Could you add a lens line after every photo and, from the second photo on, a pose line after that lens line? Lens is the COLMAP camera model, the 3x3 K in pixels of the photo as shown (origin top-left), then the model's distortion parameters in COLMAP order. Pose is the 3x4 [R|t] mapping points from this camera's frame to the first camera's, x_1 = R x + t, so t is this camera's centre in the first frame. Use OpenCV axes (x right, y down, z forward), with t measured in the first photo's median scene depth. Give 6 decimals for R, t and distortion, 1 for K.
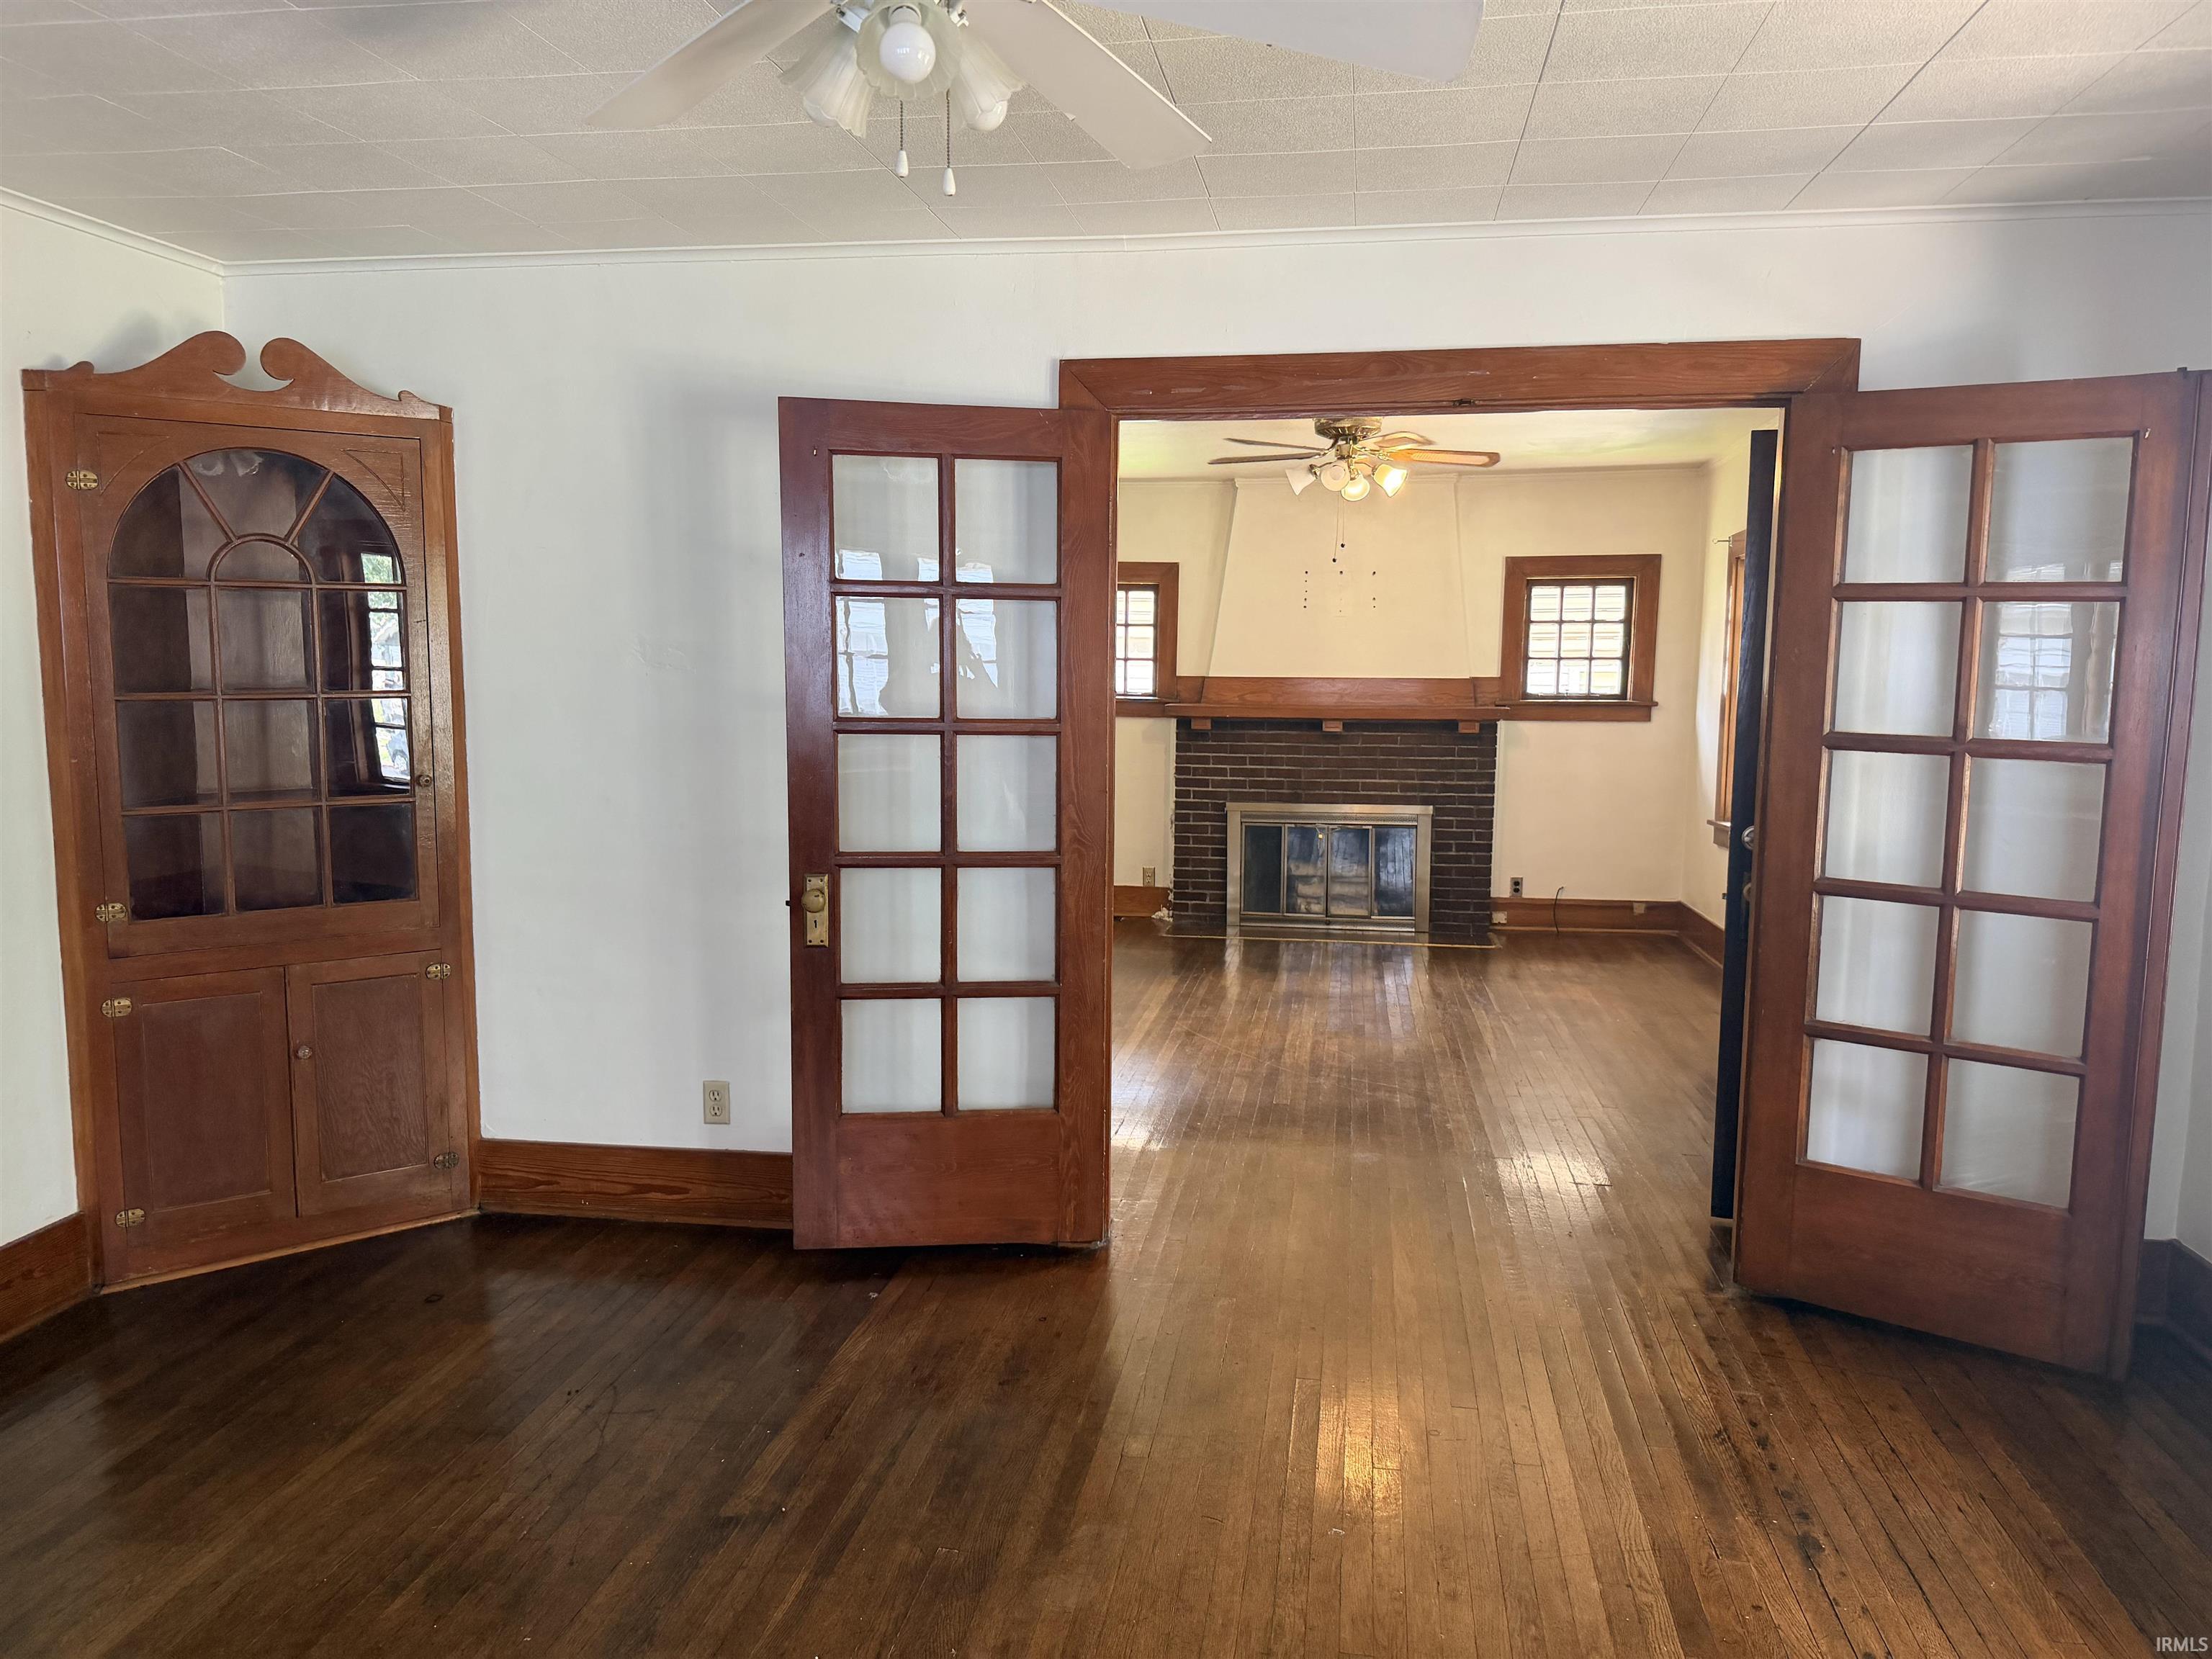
lens RADIAL K [[1572.0, 0, 1106.0], [0, 1572.0, 809.8], [0, 0, 1]] dist [0.079318, -0.086142]
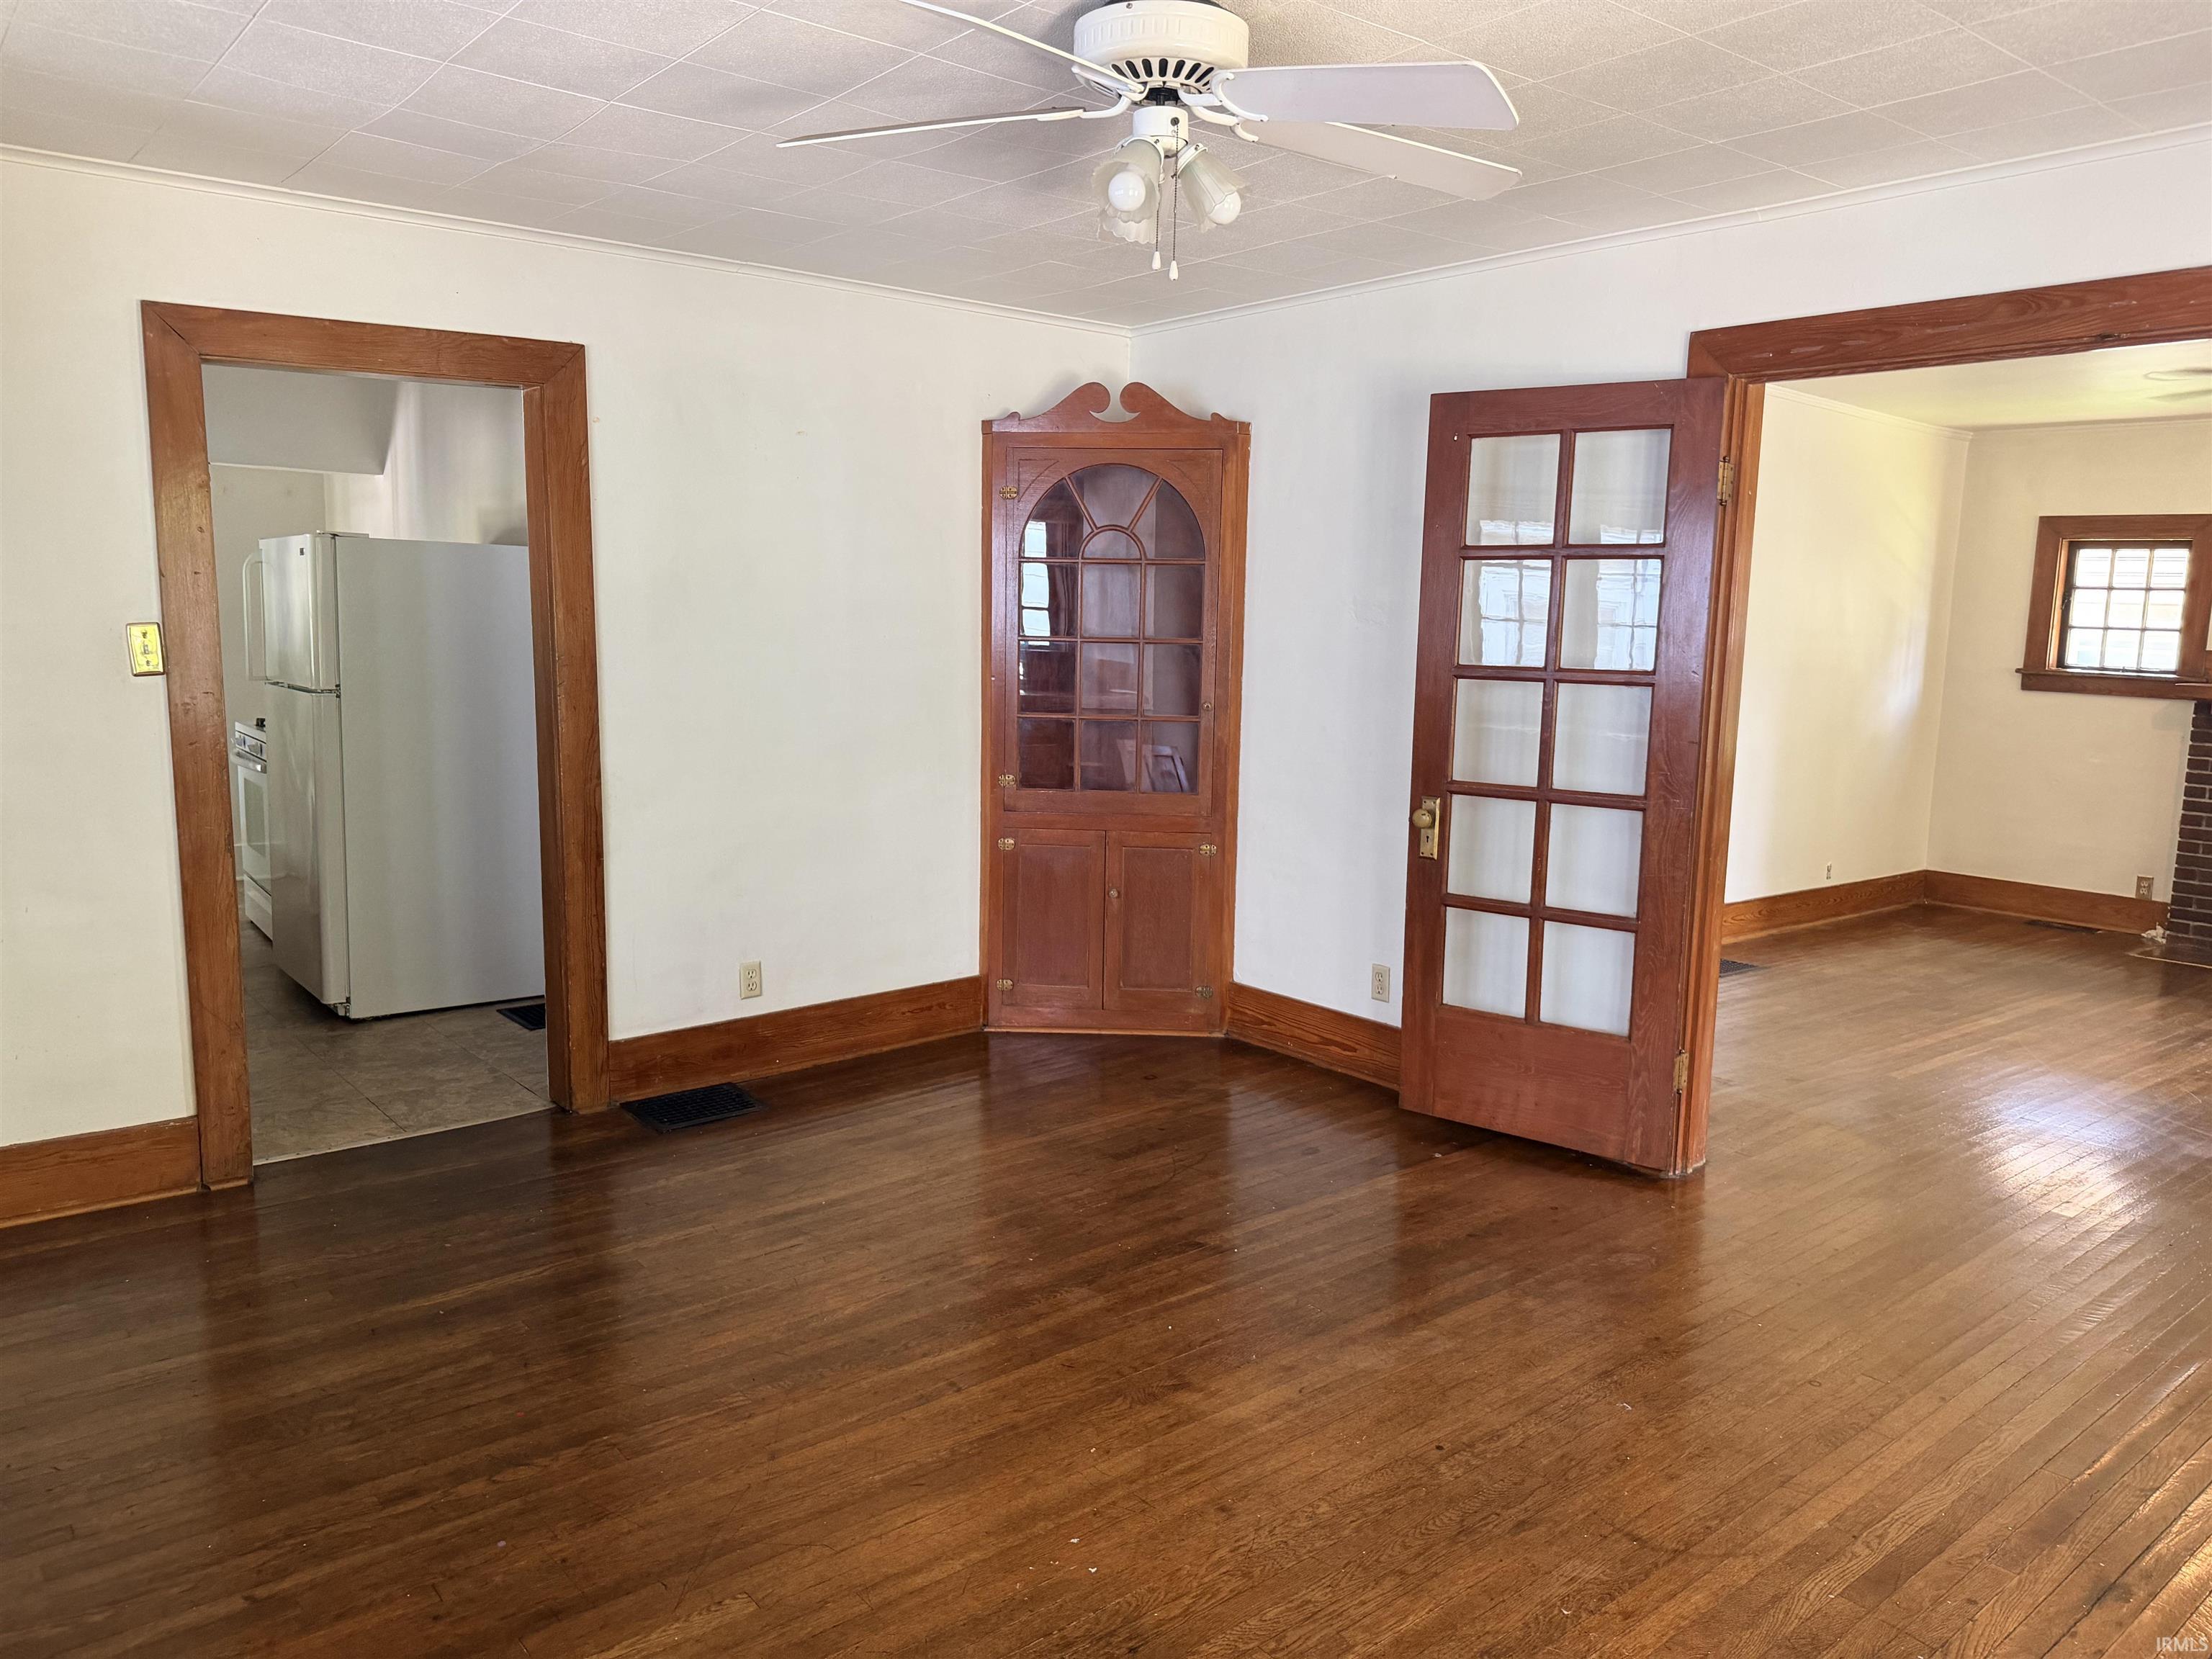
lens RADIAL K [[1572.0, 0, 1087.6], [0, 1572.0, 809.7], [0, 0, 1]] dist [0.079318, -0.086142]
pose [[0.748170, 0.094098, -0.656801, 0.395979], [-0.082054, 0.995416, 0.049142, 0.013206], [0.658414, 0.017127, 0.752461, -0.059142]]
